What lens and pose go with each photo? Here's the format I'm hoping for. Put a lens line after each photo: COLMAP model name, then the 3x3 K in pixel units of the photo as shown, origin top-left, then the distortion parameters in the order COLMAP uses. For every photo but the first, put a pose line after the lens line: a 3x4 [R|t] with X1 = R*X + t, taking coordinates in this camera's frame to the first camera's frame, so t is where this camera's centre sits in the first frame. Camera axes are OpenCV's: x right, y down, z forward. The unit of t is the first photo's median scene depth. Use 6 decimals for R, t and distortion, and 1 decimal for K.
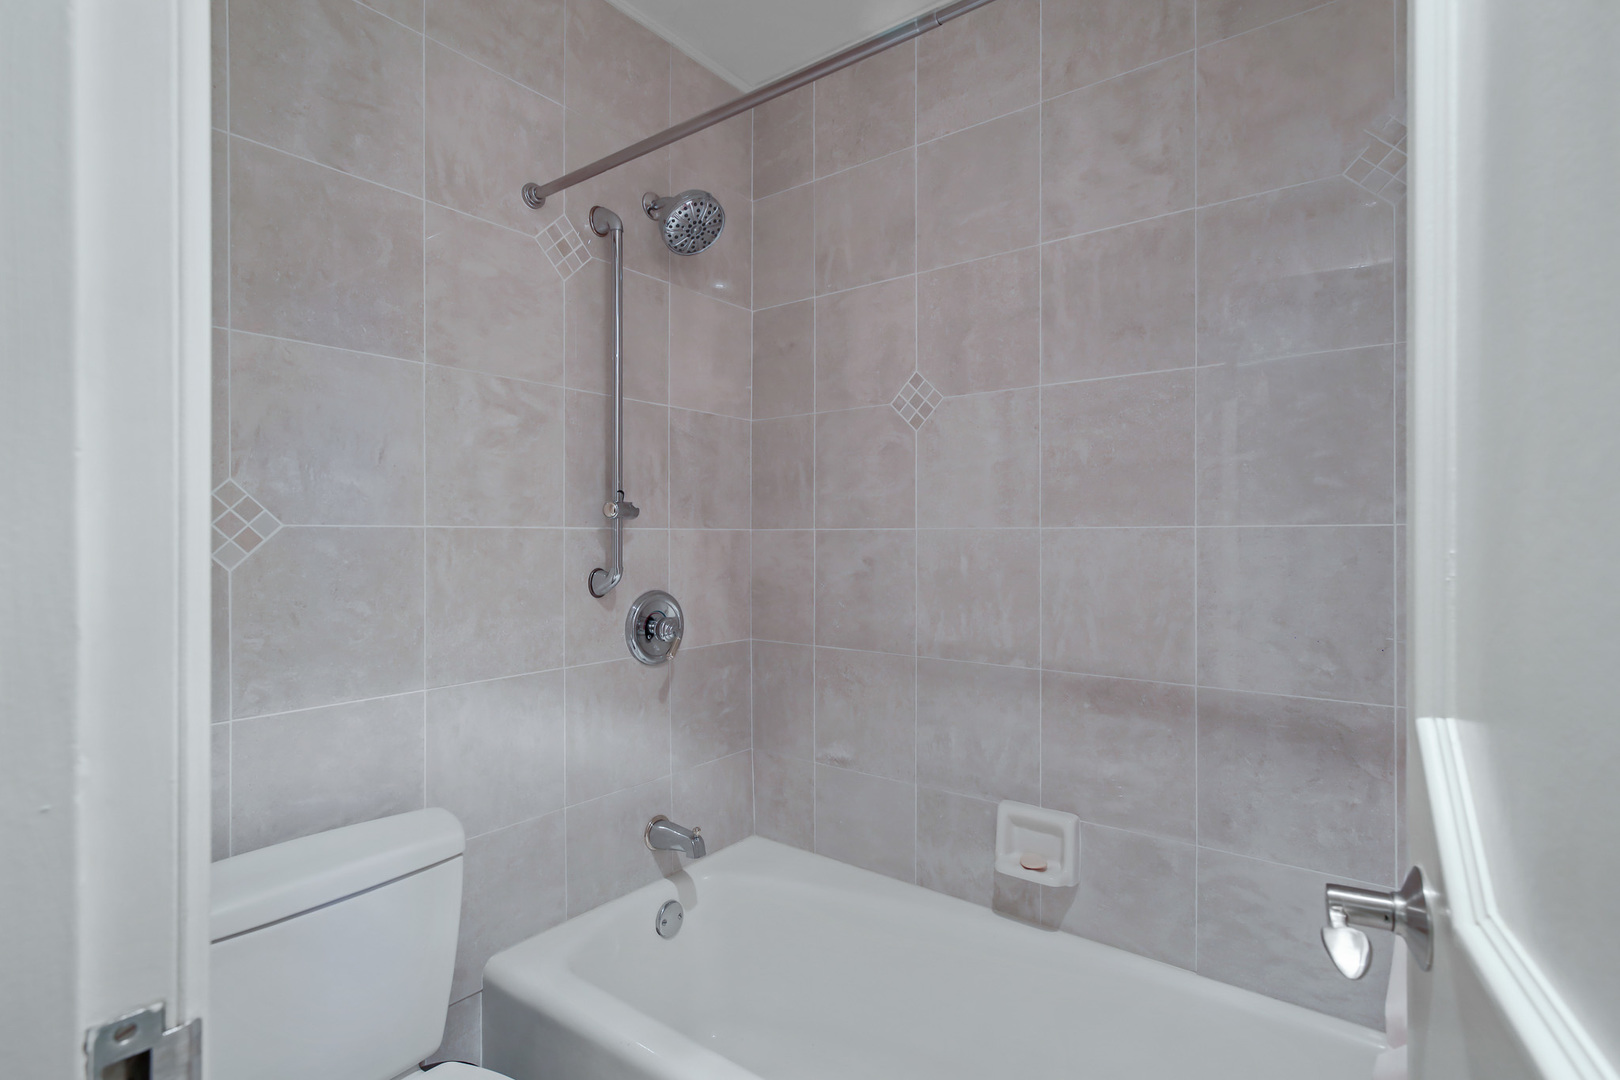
lens RADIAL K [[789.2, 0, 810.0], [0, 789.2, 539.7], [0, 0, 1]] dist [0.001752, -0.001639]
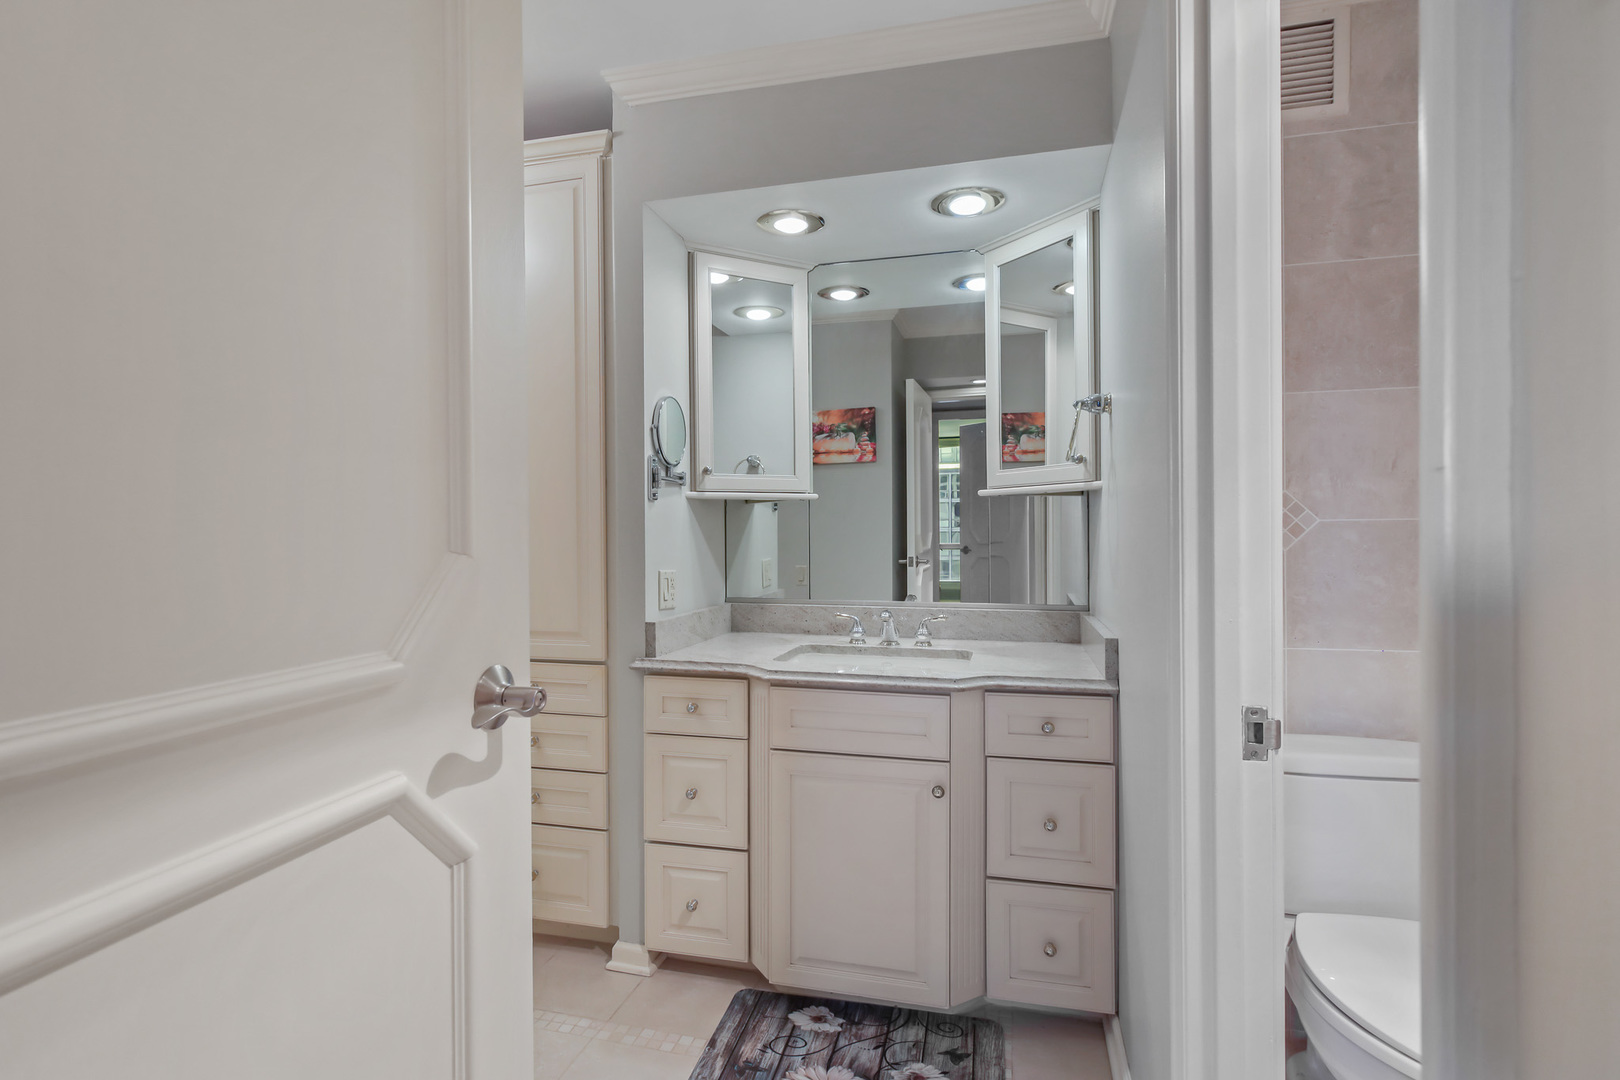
lens RADIAL K [[789.2, 0, 805.9], [0, 789.2, 533.9], [0, 0, 1]] dist [0.001752, -0.001639]
pose [[0.386700, 0.002527, -0.922202, 0.306377], [0.006339, 0.999965, 0.005398, -0.007036], [0.922184, -0.007933, 0.386671, -0.432074]]
